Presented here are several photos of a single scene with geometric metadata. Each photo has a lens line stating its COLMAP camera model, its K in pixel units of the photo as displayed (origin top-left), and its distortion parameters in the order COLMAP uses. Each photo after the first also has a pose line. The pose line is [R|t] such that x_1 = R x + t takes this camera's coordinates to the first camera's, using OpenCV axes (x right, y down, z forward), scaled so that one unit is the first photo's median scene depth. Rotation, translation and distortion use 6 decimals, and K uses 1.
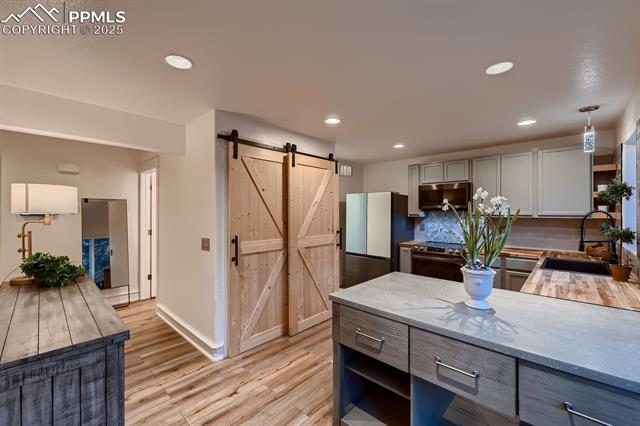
lens RADIAL K [[267.4, 0, 316.7], [0, 267.4, 211.8], [0, 0, 1]] dist [0.001871, 0.000527]
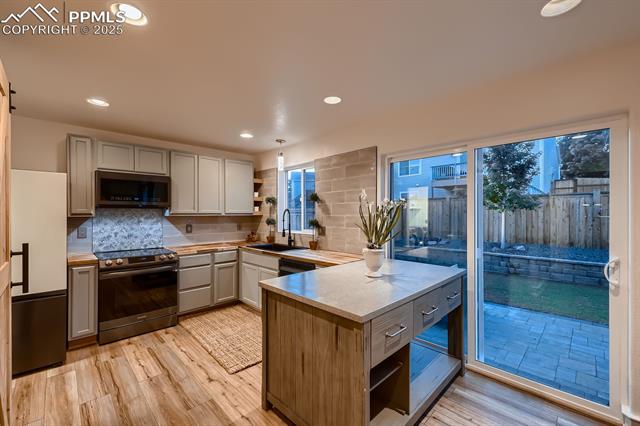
lens RADIAL K [[267.4, 0, 318.7], [0, 267.4, 213.4], [0, 0, 1]] dist [0.001871, 0.000527]
pose [[0.025616, -0.000329, 0.999672, -0.344111], [0.001407, 0.999999, 0.000293, 0.013425], [-0.999671, 0.001399, 0.025616, 0.547635]]
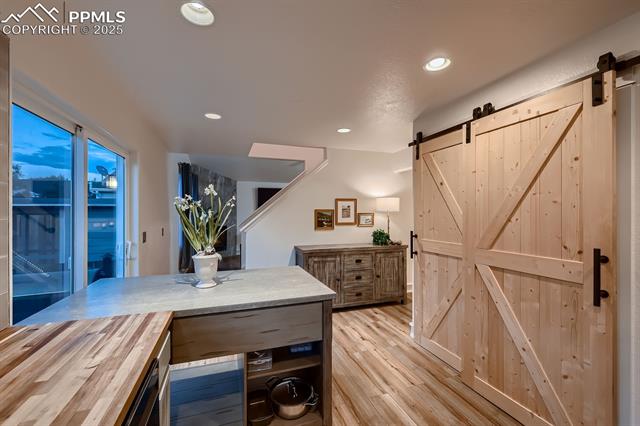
lens RADIAL K [[267.4, 0, 319.2], [0, 267.4, 214.2], [0, 0, 1]] dist [0.001871, 0.000527]
pose [[-0.459394, 0.004139, -0.888223, 0.628763], [-0.001309, 0.999985, 0.005337, 0.011684], [0.888232, 0.003614, -0.459382, 0.869873]]
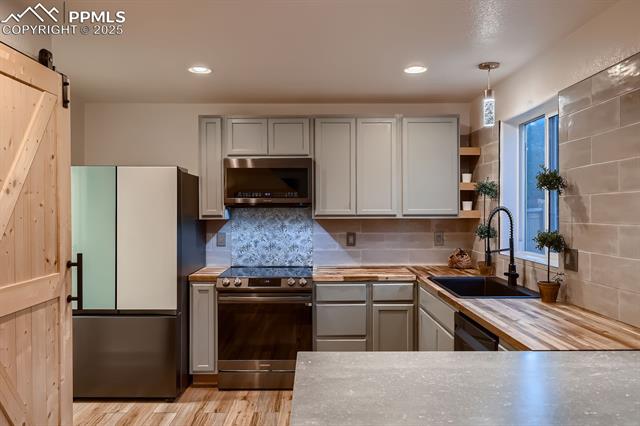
lens RADIAL K [[467.4, 0, 320.1], [0, 467.4, 212.9], [0, 0, 1]] dist [0.012799, -0.001533]
pose [[0.714180, -0.007000, 0.699927, -0.136529], [0.002496, 0.999969, 0.007455, -0.000837], [-0.699958, -0.003577, 0.714175, 0.306214]]
